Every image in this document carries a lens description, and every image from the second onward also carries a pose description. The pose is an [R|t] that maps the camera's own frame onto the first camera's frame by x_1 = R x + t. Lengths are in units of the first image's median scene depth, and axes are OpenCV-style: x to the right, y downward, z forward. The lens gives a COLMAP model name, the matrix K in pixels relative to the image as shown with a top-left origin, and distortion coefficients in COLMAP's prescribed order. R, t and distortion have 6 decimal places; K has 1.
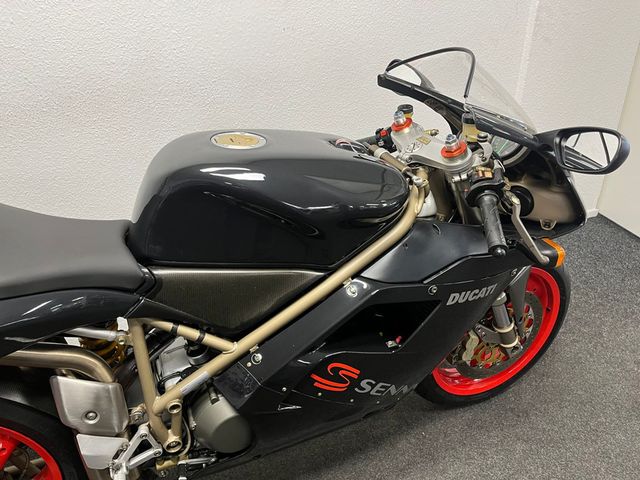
lens RADIAL K [[499.5, 0, 318.5], [0, 499.5, 239.6], [0, 0, 1]] dist [0.044162, -0.007052]
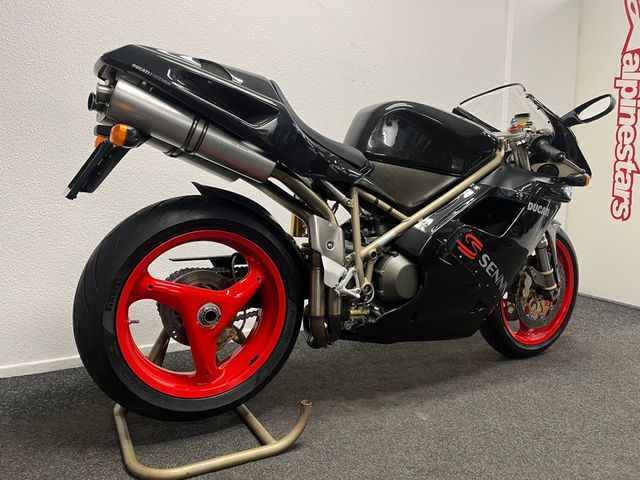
lens RADIAL K [[499.5, 0, 321.2], [0, 499.5, 239.6], [0, 0, 1]] dist [0.044162, -0.007052]
pose [[0.988838, 0.035251, 0.144765, -0.640145], [0.026701, 0.913956, -0.404933, 0.869514], [-0.146583, 0.404278, 0.902813, -0.328256]]
